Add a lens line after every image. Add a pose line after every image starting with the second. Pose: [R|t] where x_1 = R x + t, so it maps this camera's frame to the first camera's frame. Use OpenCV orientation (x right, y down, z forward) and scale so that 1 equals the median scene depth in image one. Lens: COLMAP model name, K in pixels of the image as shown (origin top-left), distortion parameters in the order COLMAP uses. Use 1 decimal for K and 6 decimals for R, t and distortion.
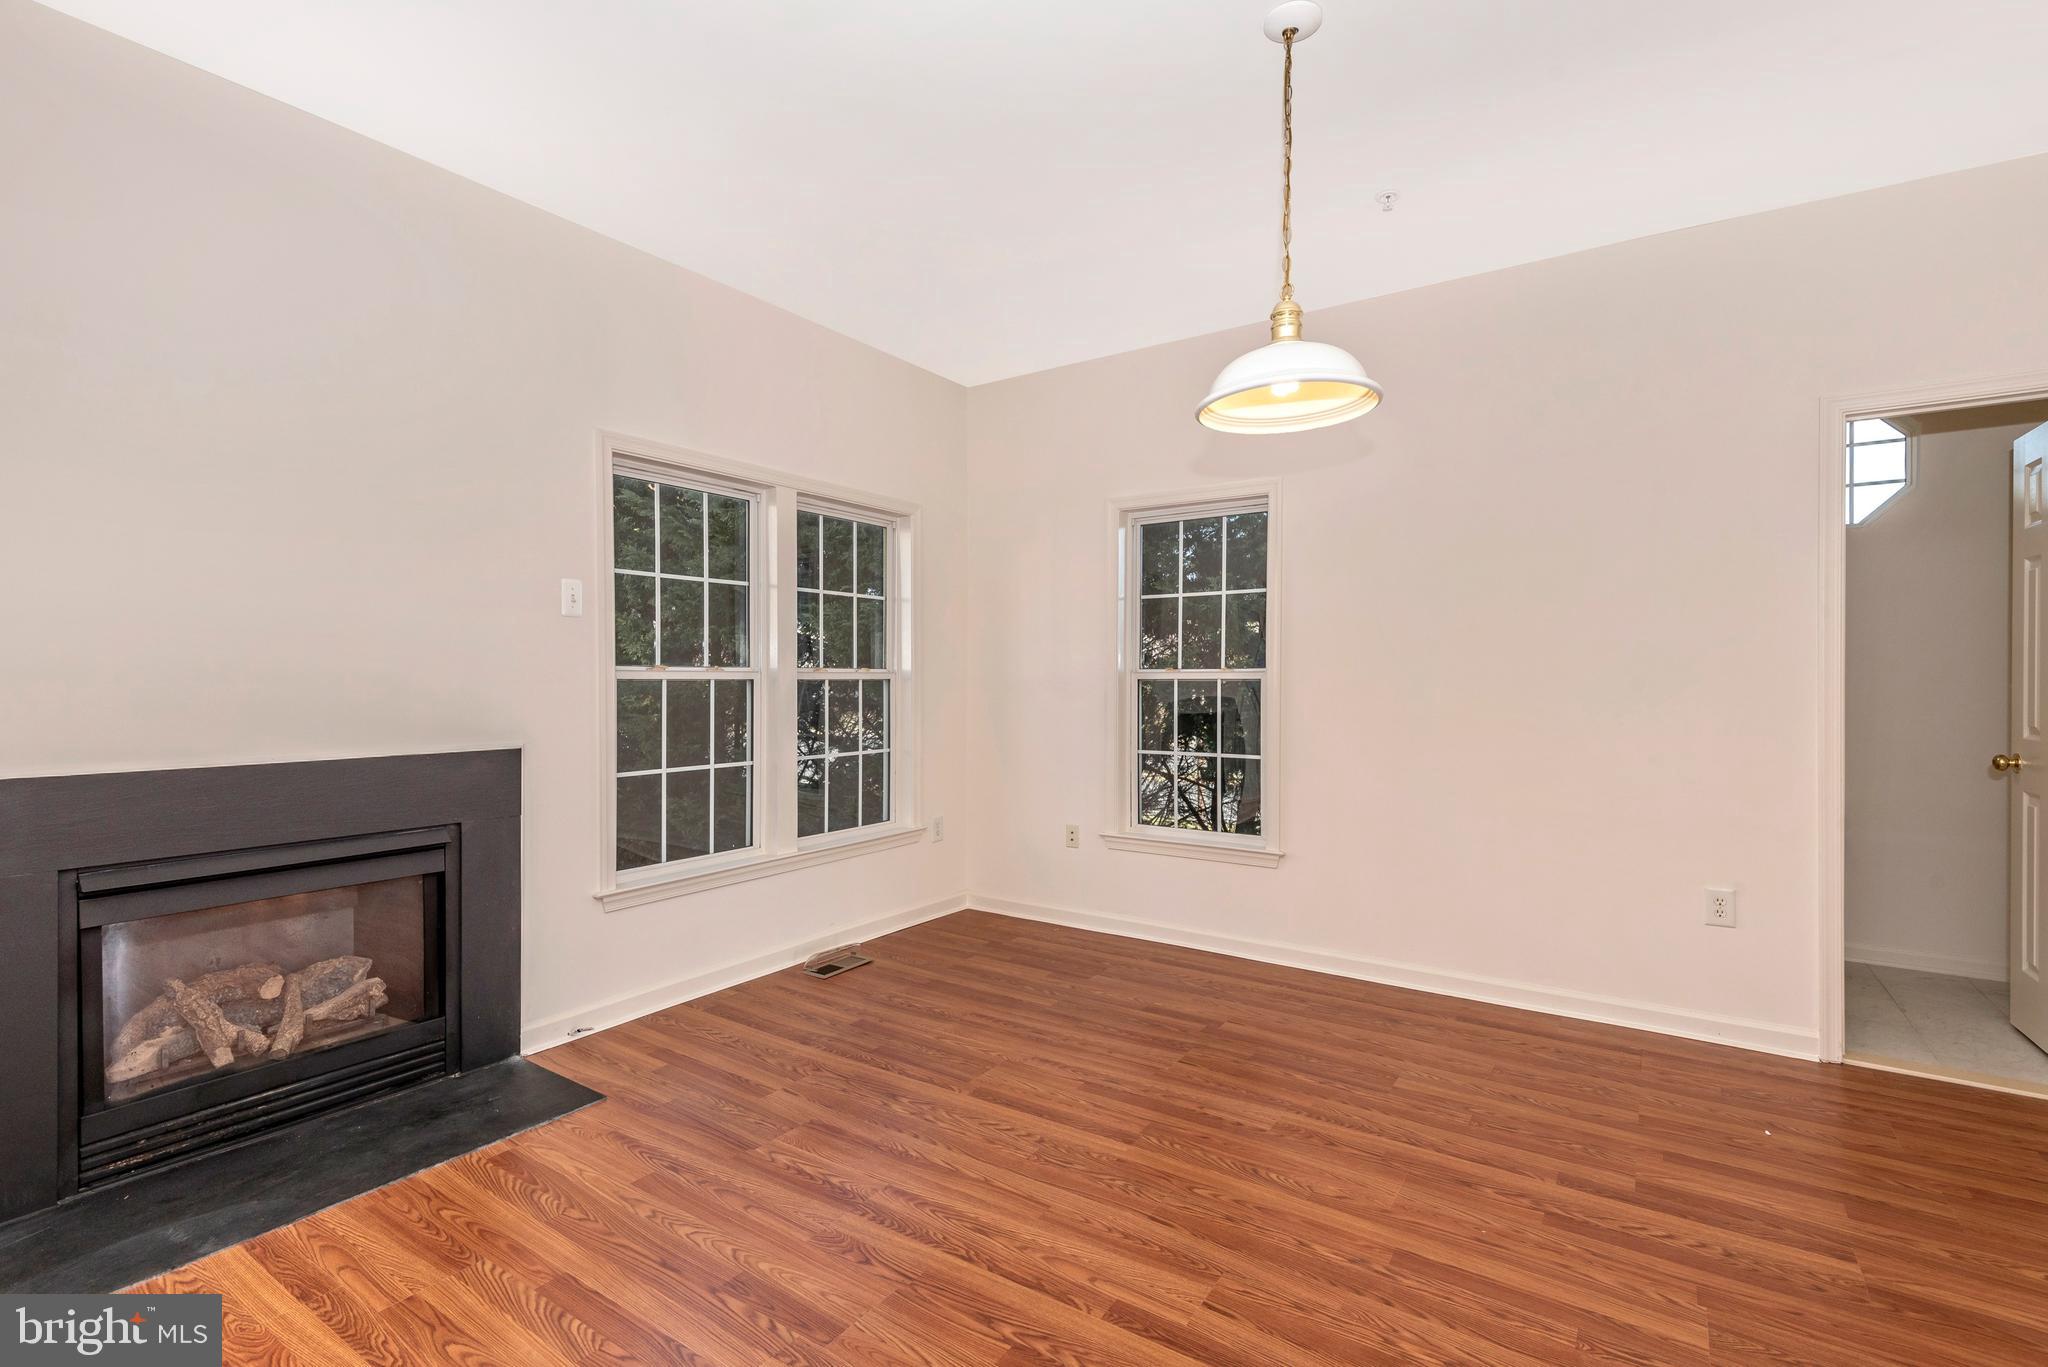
lens RADIAL K [[944.3, 0, 1026.1], [0, 944.3, 680.1], [0, 0, 1]] dist [0.036986, -0.015466]
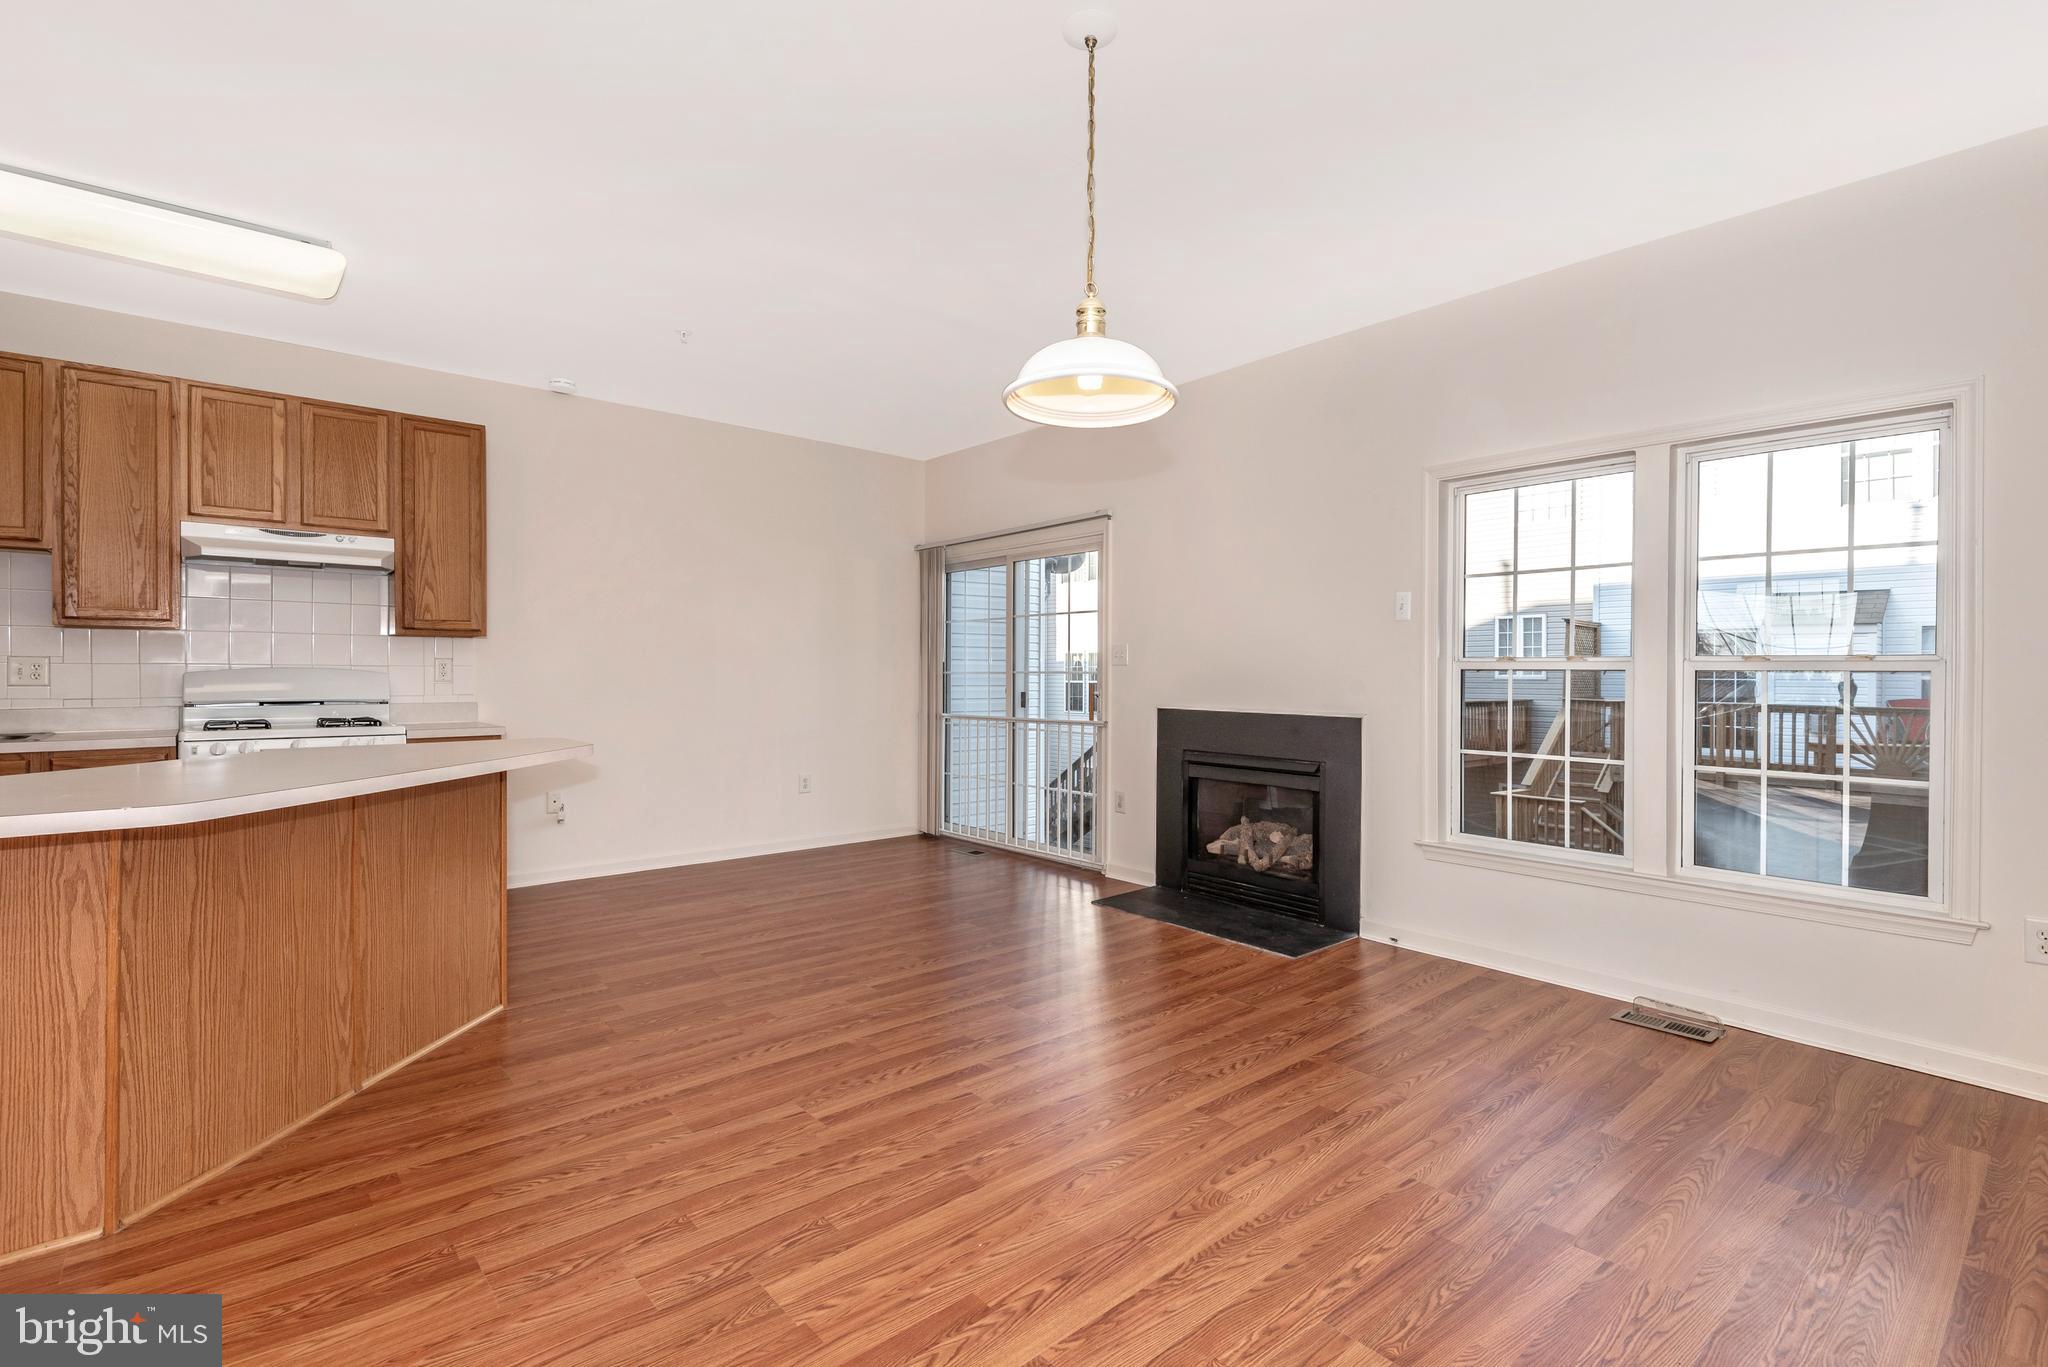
lens RADIAL K [[944.3, 0, 1026.1], [0, 944.3, 680.1], [0, 0, 1]] dist [0.036986, -0.015466]
pose [[-0.269569, 0.003503, -0.962975, 1.045472], [-0.011800, 0.999906, 0.006940, 0.013466], [0.962909, 0.013234, -0.269502, 0.990100]]
